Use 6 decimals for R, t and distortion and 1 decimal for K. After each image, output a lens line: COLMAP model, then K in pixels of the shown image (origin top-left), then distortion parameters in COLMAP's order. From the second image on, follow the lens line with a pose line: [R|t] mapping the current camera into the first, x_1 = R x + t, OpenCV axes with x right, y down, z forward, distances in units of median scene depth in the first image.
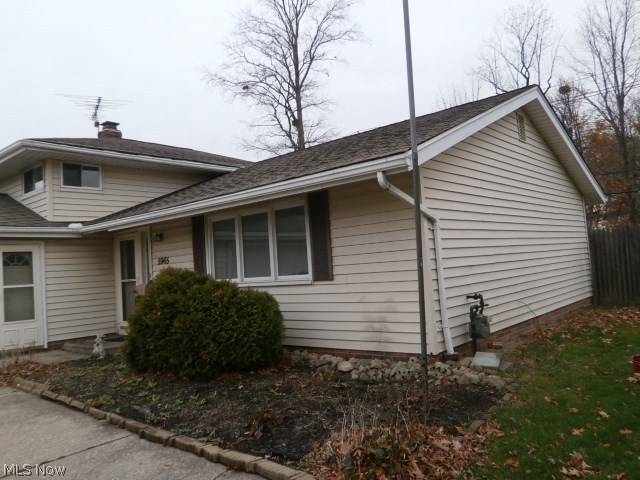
lens RADIAL K [[504.5, 0, 320.0], [0, 504.5, 240.0], [0, 0, 1]] dist [-0.064515, 0.002773]
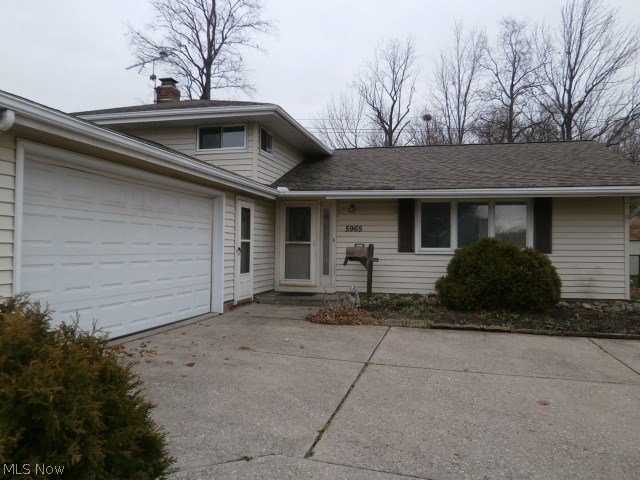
lens RADIAL K [[489.5, 0, 320.0], [0, 489.5, 240.0], [0, 0, 1]] dist [-0.051084, -0.000282]
pose [[0.889131, 0.077218, 0.451092, -0.851375], [-0.093211, 0.995557, 0.013306, 0.057028], [-0.448060, -0.053878, 0.892378, 0.000516]]
